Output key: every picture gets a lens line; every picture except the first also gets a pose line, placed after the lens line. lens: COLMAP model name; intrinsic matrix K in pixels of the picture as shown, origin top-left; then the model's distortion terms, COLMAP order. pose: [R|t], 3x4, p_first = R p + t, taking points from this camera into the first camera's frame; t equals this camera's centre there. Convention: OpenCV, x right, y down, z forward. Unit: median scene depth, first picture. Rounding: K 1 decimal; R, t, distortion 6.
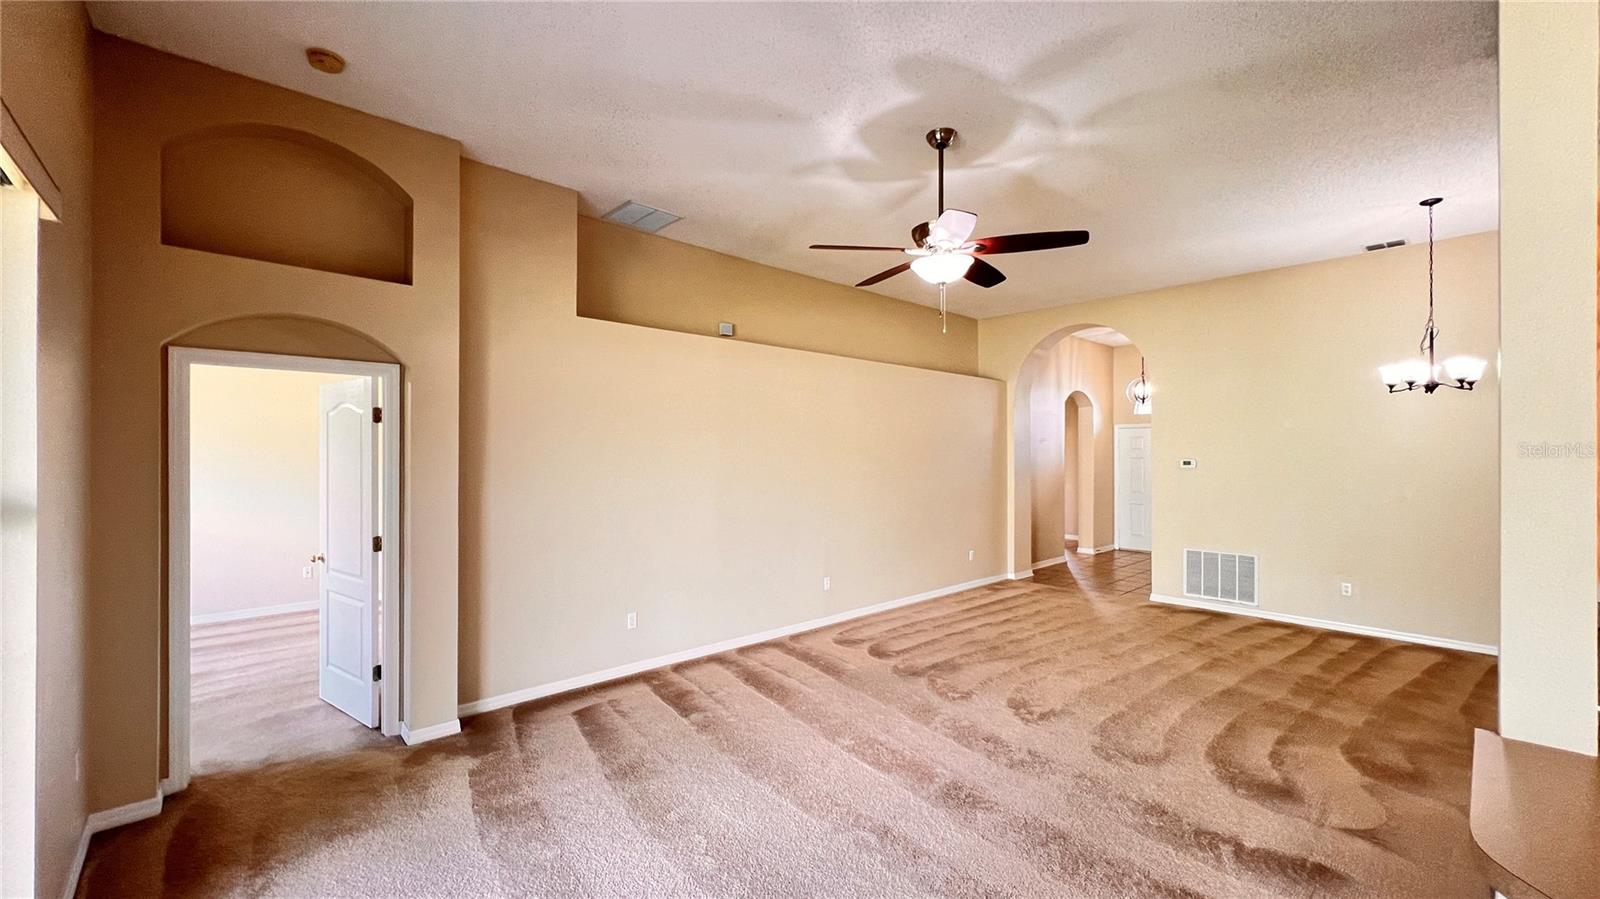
lens RADIAL K [[640.5, 0, 800.5], [0, 640.5, 452.5], [0, 0, 1]] dist [-0.000623, -0.000263]
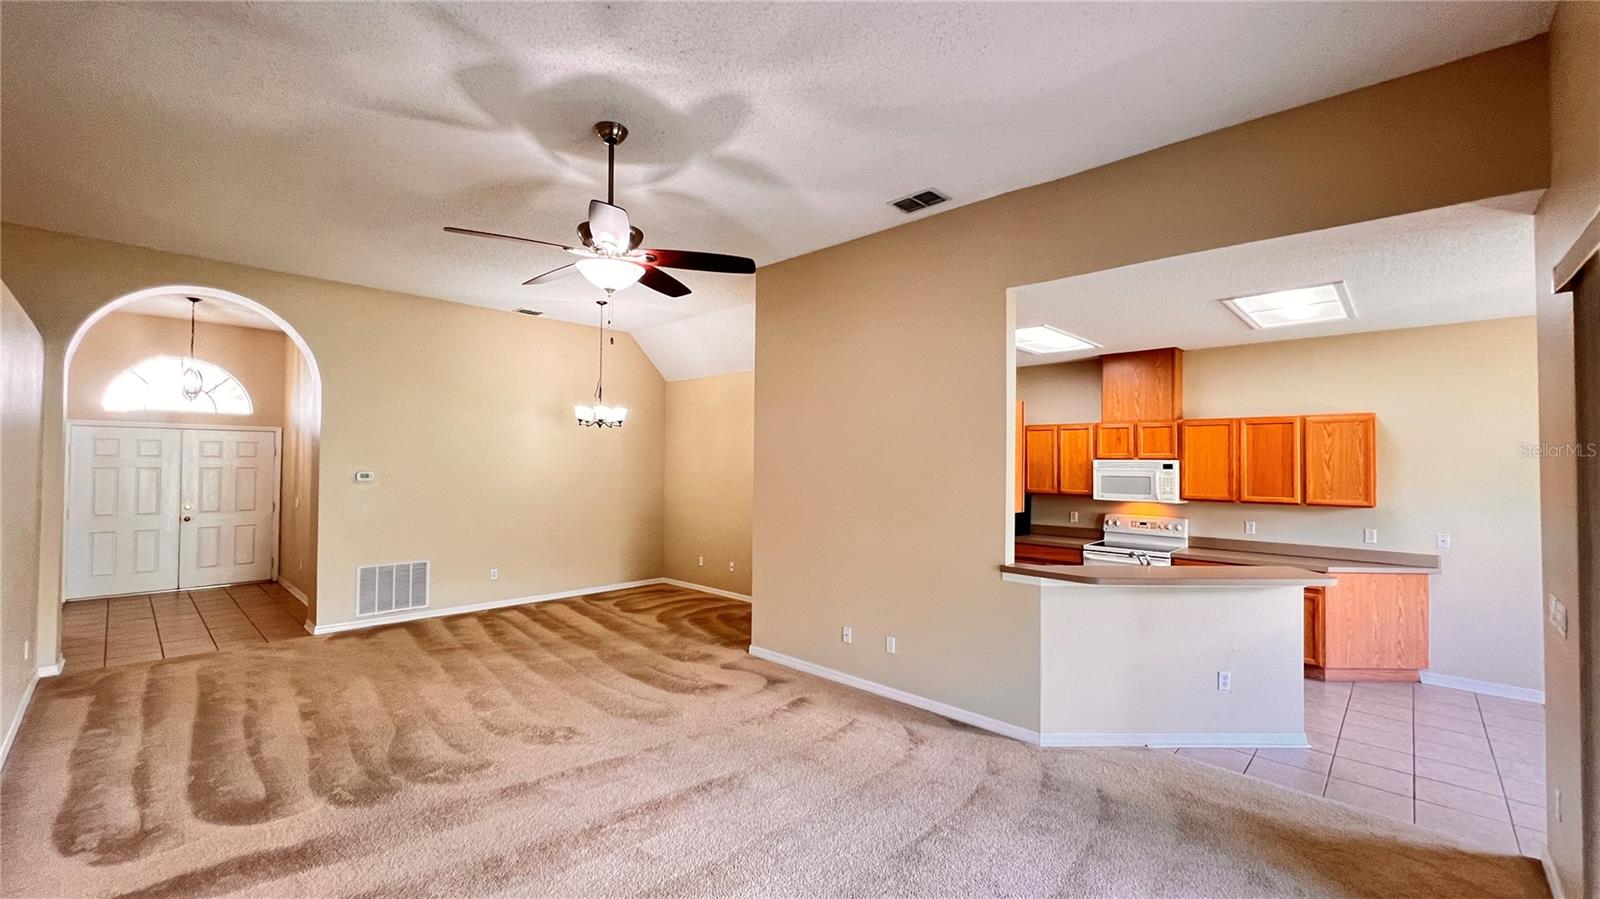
lens RADIAL K [[640.5, 0, 800.5], [0, 640.5, 452.5], [0, 0, 1]] dist [-0.000623, -0.000263]
pose [[-0.059443, 0.014114, 0.998132, -0.566329], [-0.010628, 0.999834, -0.014771, -0.015997], [-0.998175, -0.011486, -0.059283, 0.620458]]
